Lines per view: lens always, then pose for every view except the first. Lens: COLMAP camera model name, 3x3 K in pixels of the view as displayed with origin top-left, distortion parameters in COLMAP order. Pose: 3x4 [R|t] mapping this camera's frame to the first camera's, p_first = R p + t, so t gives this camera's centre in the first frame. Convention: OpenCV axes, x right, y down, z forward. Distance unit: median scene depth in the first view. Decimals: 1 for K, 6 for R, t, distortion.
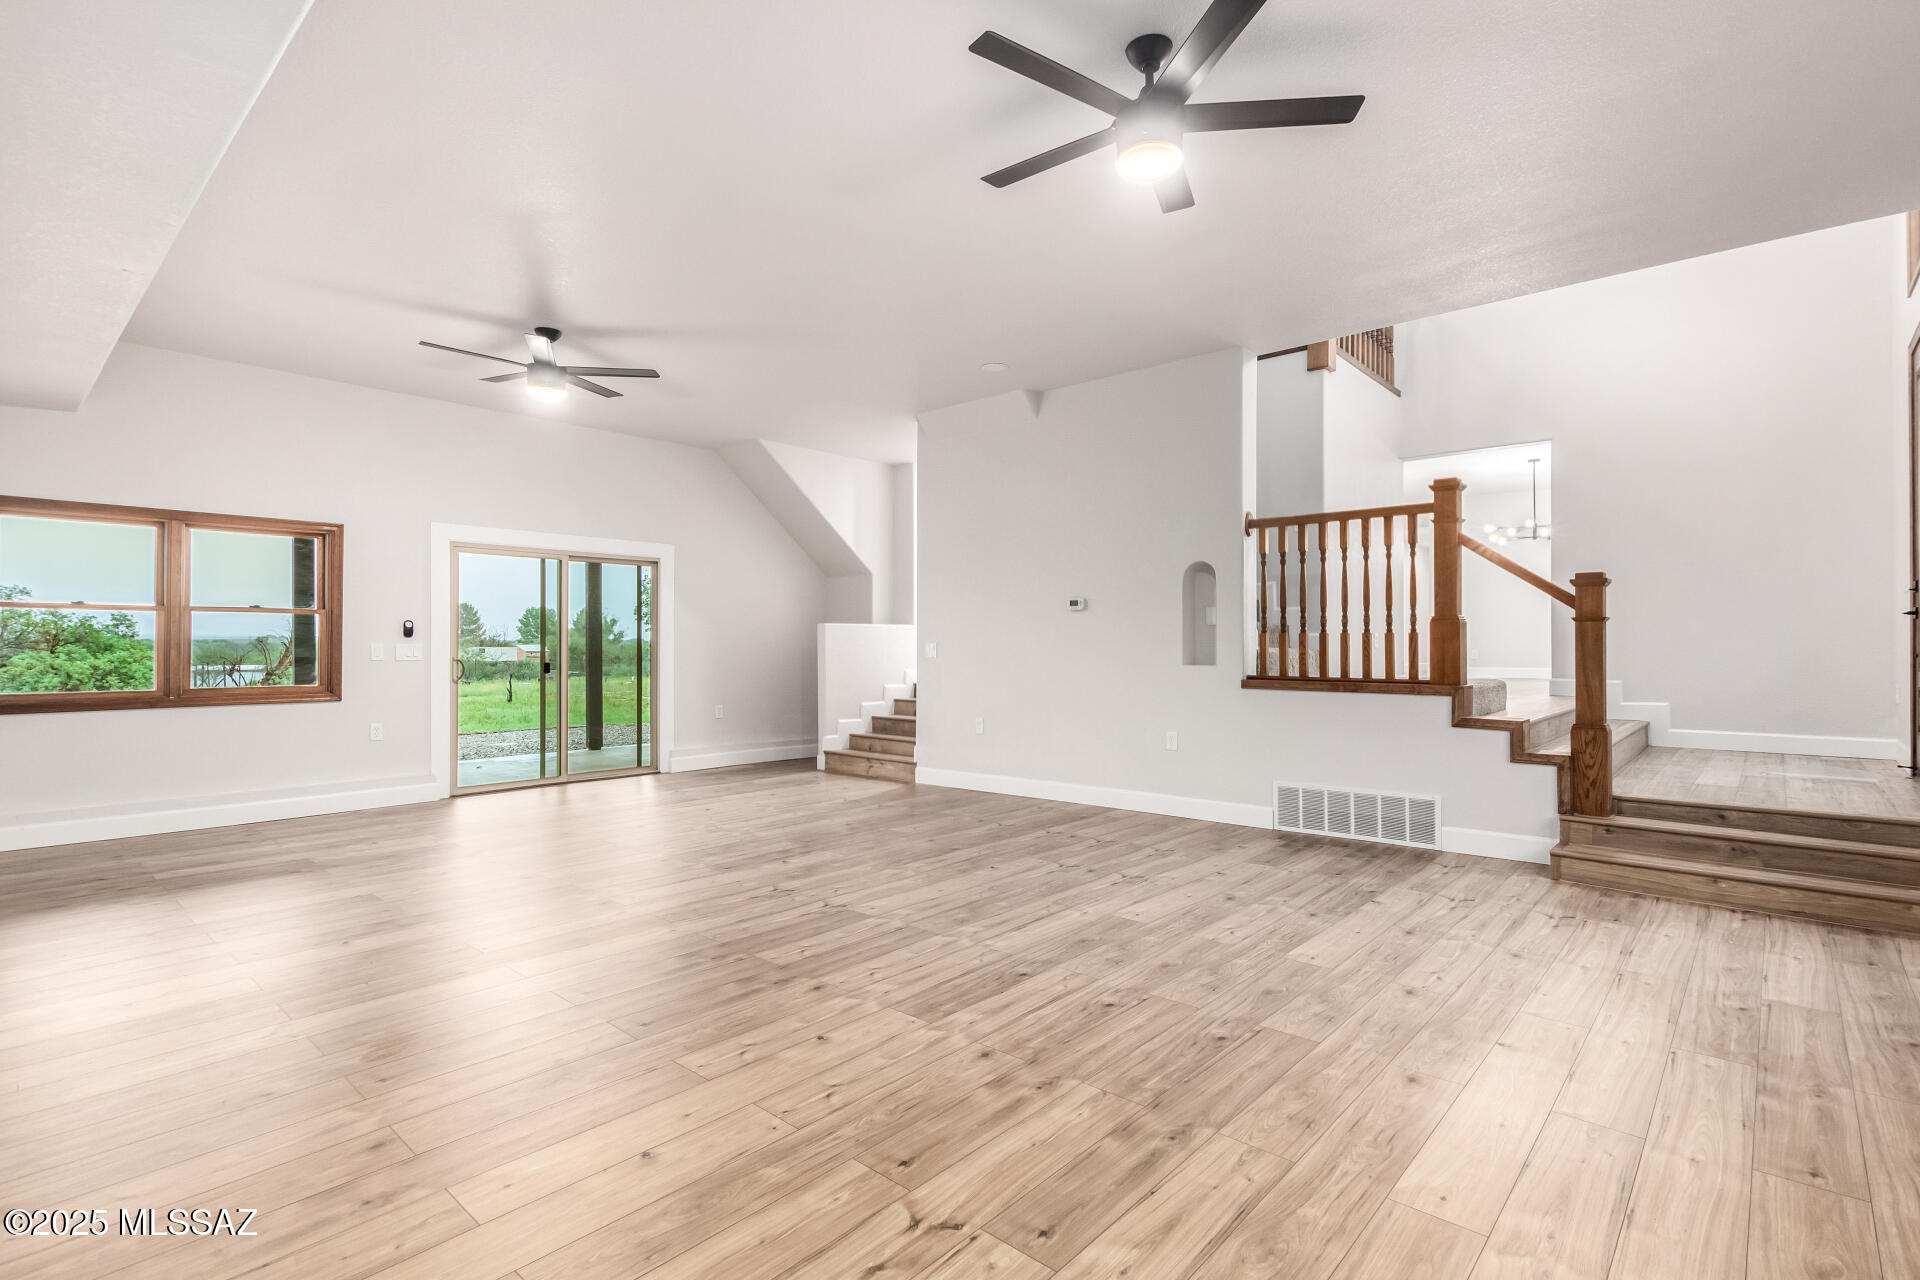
lens RADIAL K [[903.2, 0, 966.7], [0, 903.2, 665.2], [0, 0, 1]] dist [0.001538, 0.000127]
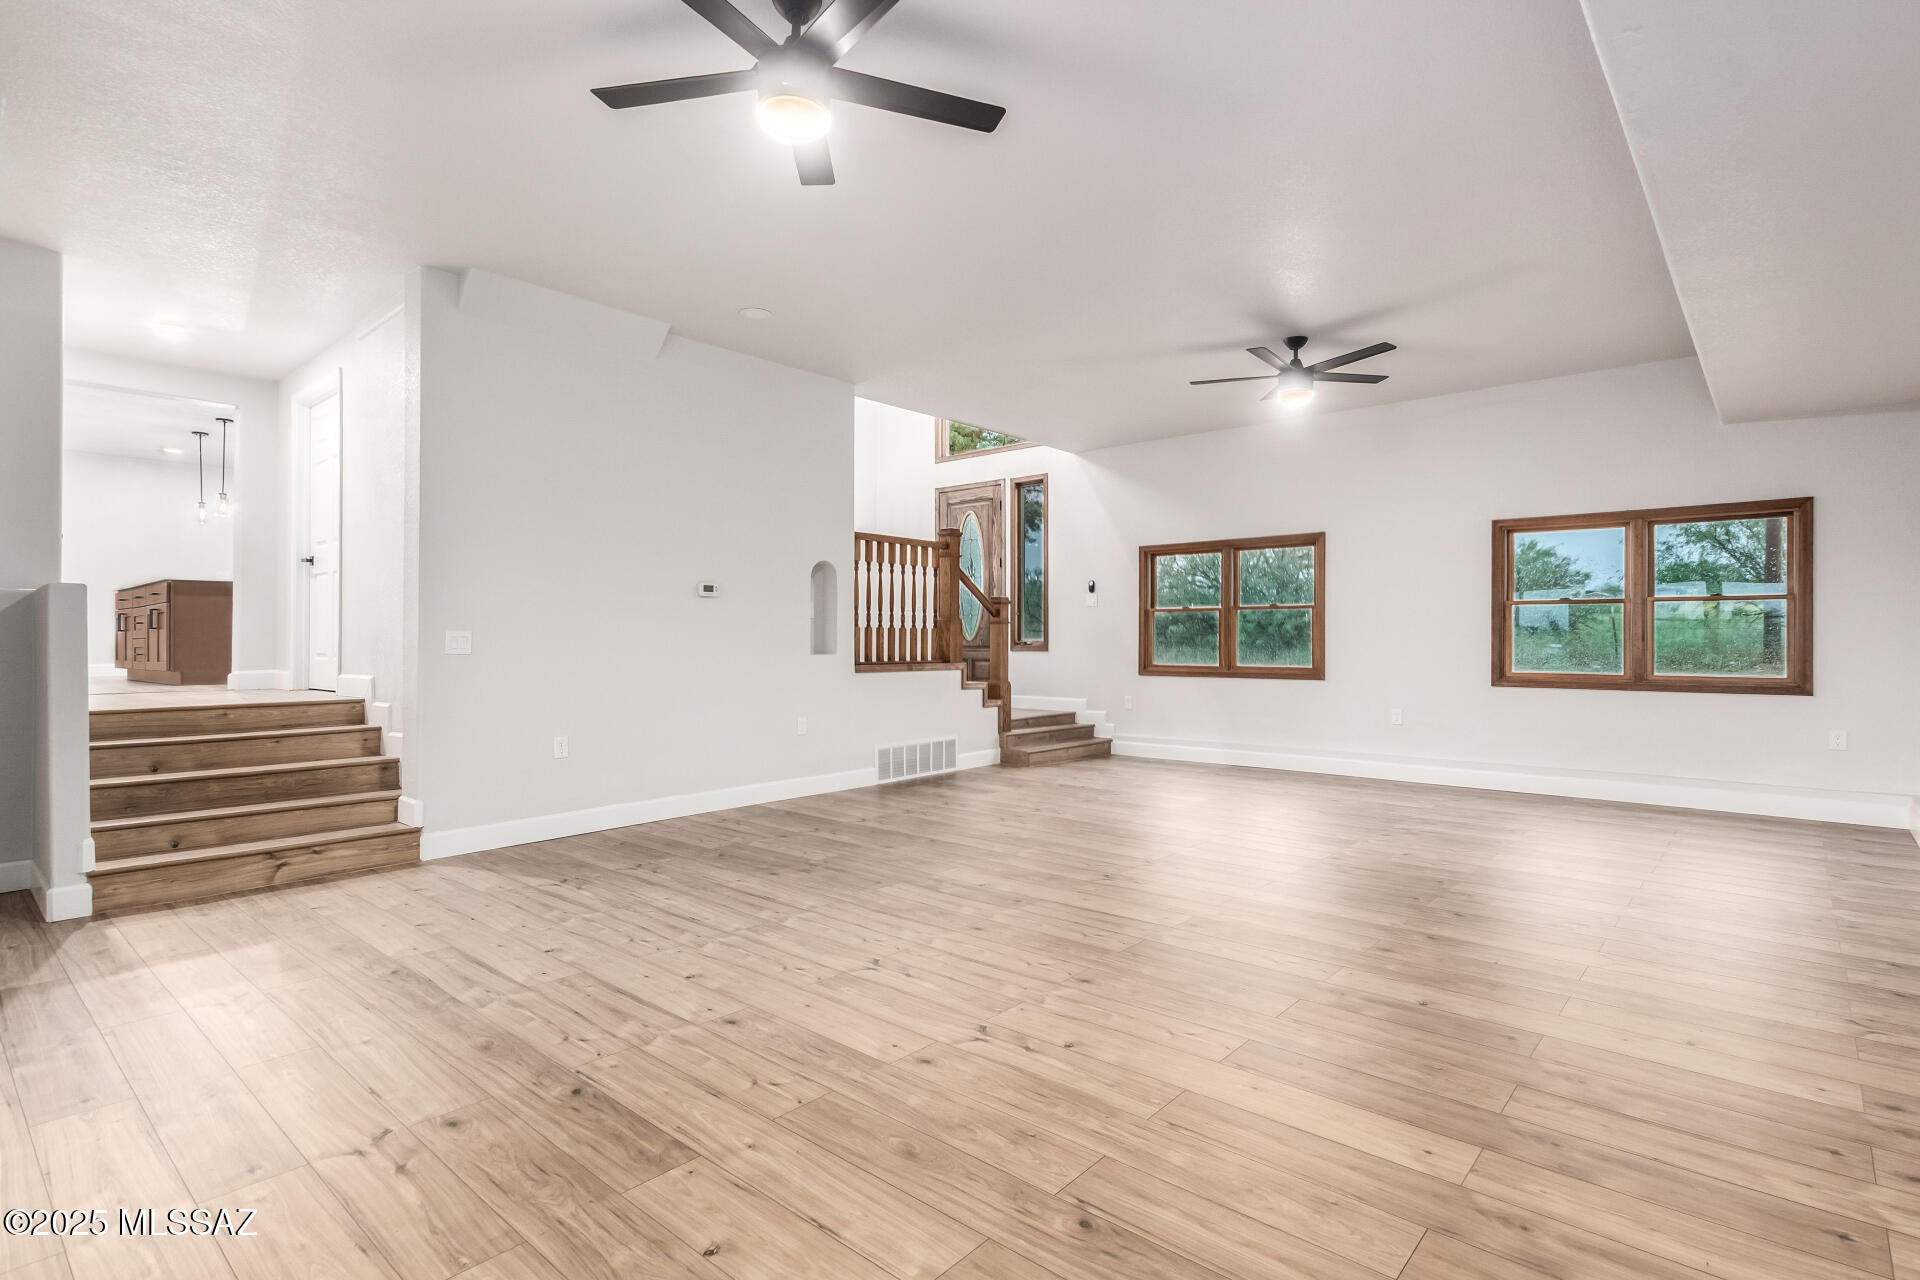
lens RADIAL K [[934.9, 0, 938.4], [0, 934.9, 637.6], [0, 0, 1]] dist [0.009376, -0.001449]
pose [[-0.000032, 0.001428, 0.999999, -0.973192], [0.018522, 0.999827, -0.001427, -0.017898], [-0.999828, 0.018522, -0.000059, 0.938184]]
